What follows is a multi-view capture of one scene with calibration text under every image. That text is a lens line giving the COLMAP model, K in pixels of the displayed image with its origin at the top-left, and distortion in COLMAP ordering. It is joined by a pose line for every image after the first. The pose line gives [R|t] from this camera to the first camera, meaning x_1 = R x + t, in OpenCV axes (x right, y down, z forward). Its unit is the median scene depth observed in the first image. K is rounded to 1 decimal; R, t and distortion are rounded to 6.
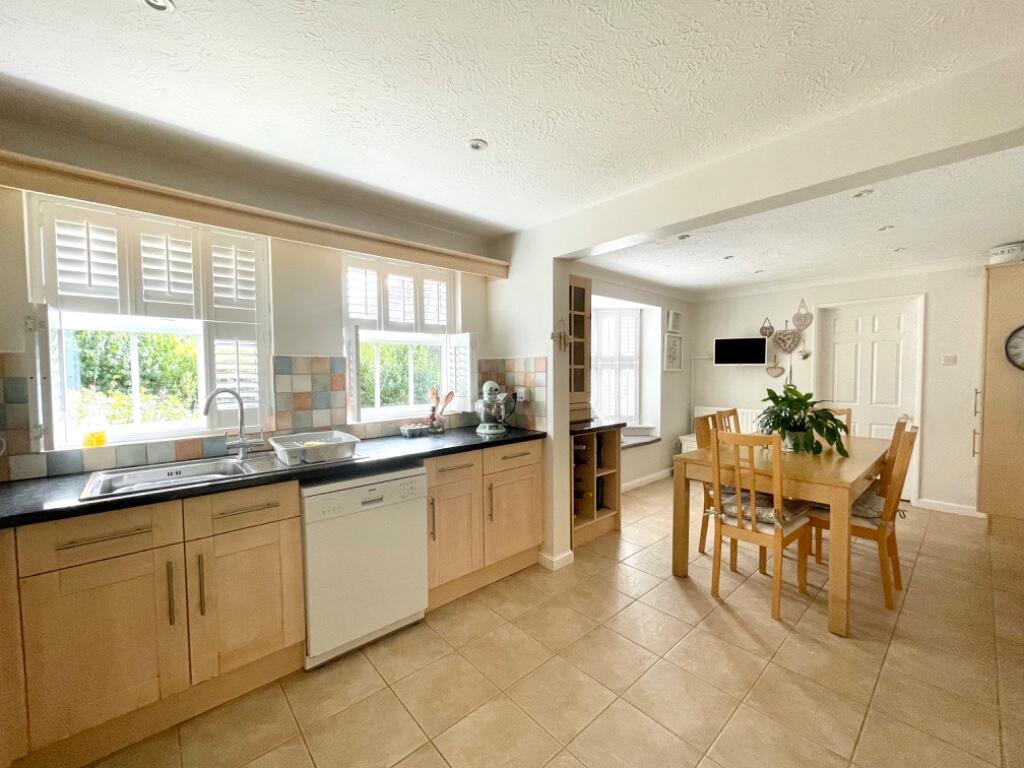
lens RADIAL K [[416.2, 0, 512.0], [0, 416.2, 384.0], [0, 0, 1]] dist [0.000692, 0.000217]
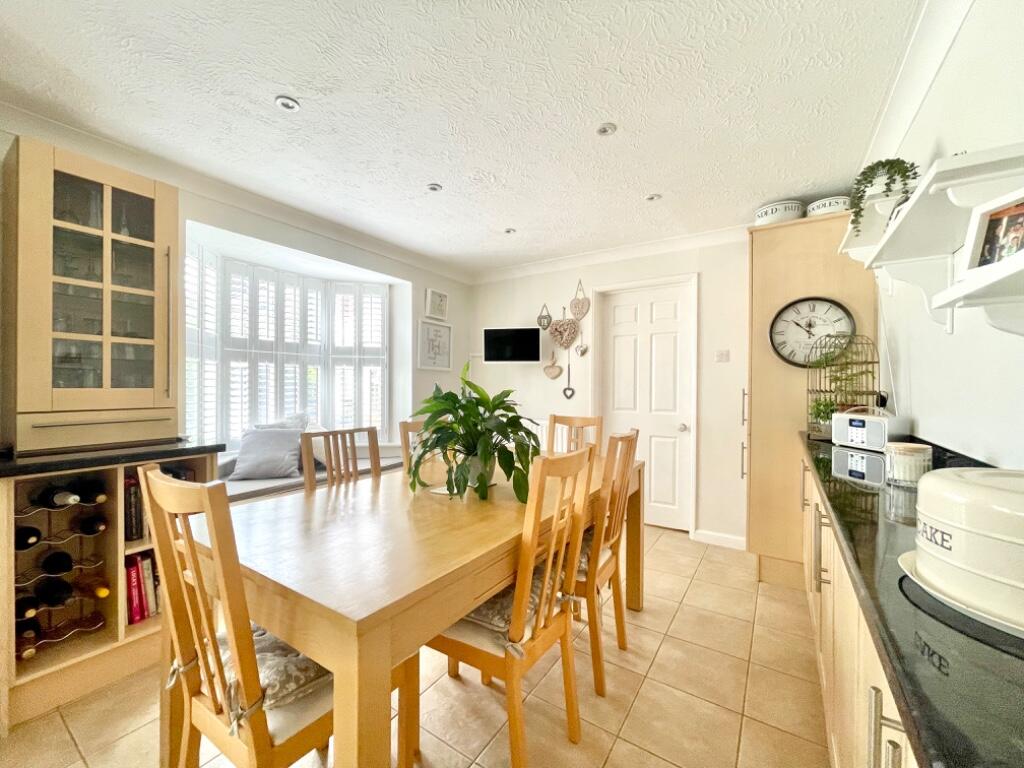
lens RADIAL K [[416.2, 0, 512.0], [0, 416.2, 384.0], [0, 0, 1]] dist [0.000692, 0.000217]
pose [[0.965550, 0.015019, 0.259785, 0.362172], [-0.005582, 0.999299, -0.037026, 0.023362], [-0.260159, 0.034300, 0.964956, 0.267441]]
